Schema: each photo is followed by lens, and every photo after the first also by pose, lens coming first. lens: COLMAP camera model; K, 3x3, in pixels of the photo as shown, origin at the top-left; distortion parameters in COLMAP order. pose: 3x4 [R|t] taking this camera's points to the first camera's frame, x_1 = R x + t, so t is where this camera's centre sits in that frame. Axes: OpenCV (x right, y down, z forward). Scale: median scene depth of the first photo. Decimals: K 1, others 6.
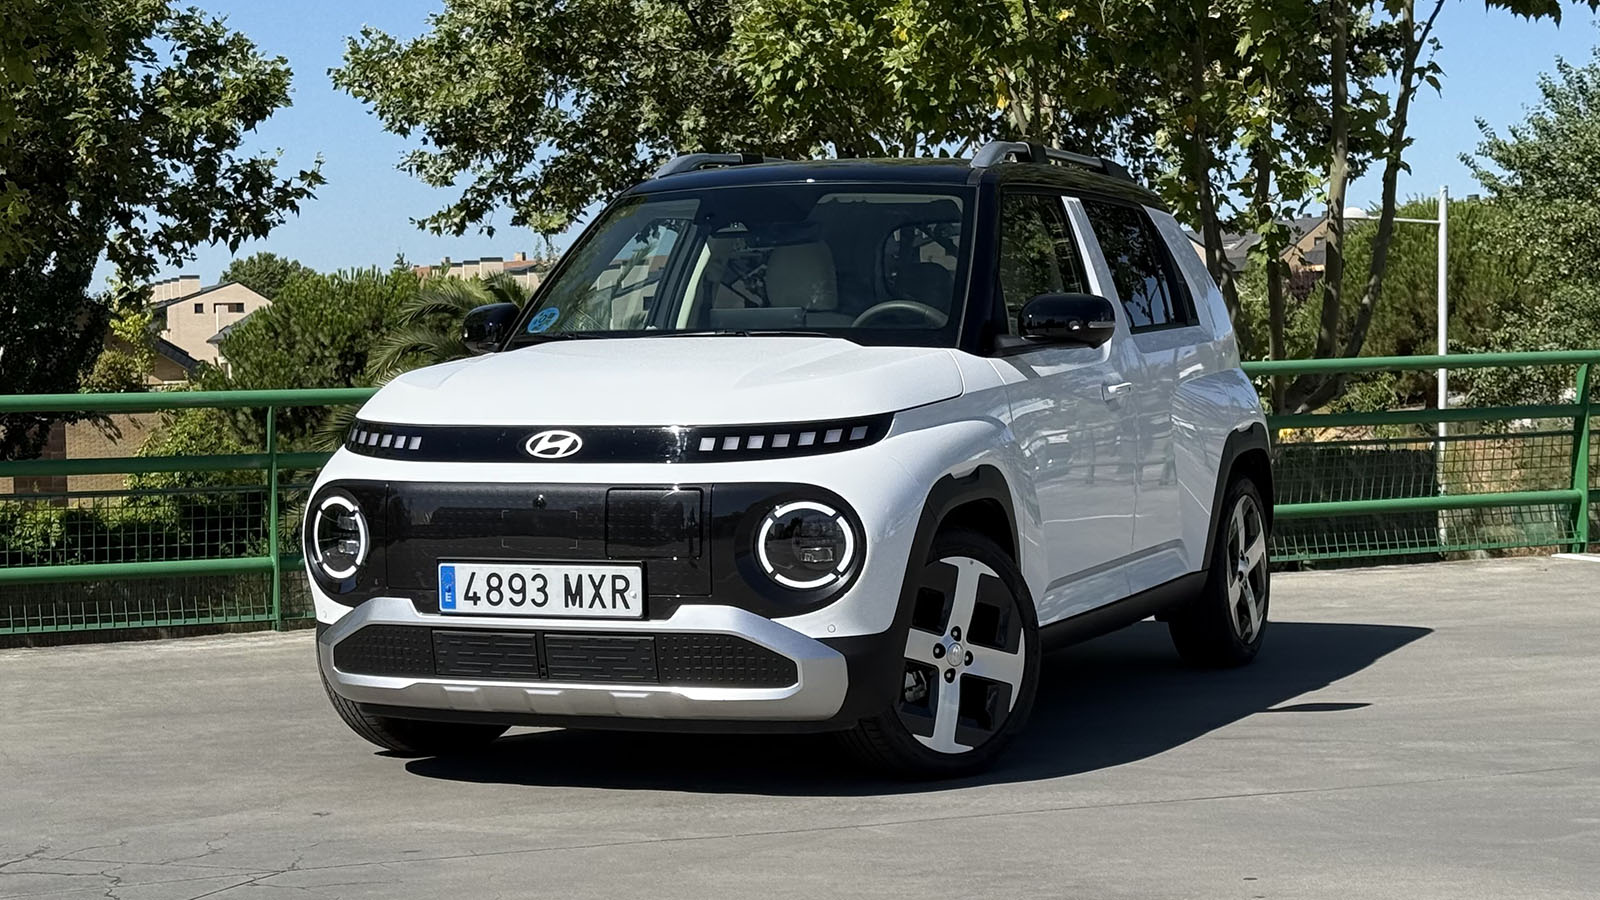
lens RADIAL K [[2392.1, 0, 870.7], [0, 2392.1, 420.6], [0, 0, 1]] dist [0.080464, 0.059667]
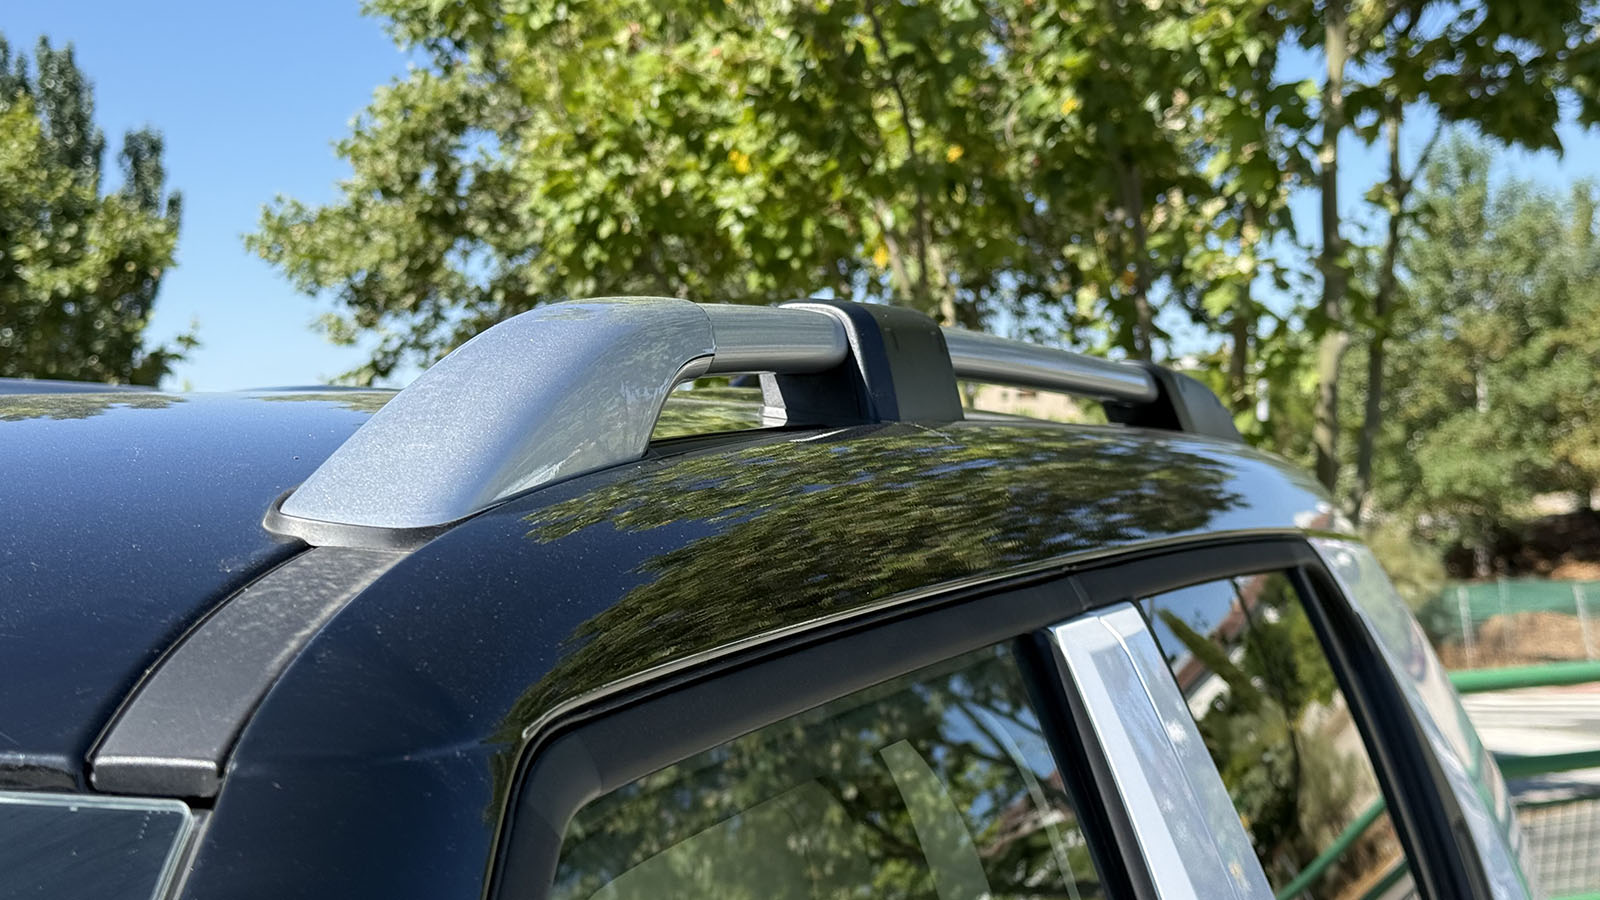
lens RADIAL K [[2331.9, 0, 800.0], [0, 2331.9, 450.0], [0, 0, 1]] dist [-0.025189, -0.134382]
pose [[0.999856, -0.000430, 0.016982, 0.019022], [0.001336, 0.998574, -0.053376, -0.031408], [-0.016935, 0.053391, 0.998430, 0.269995]]
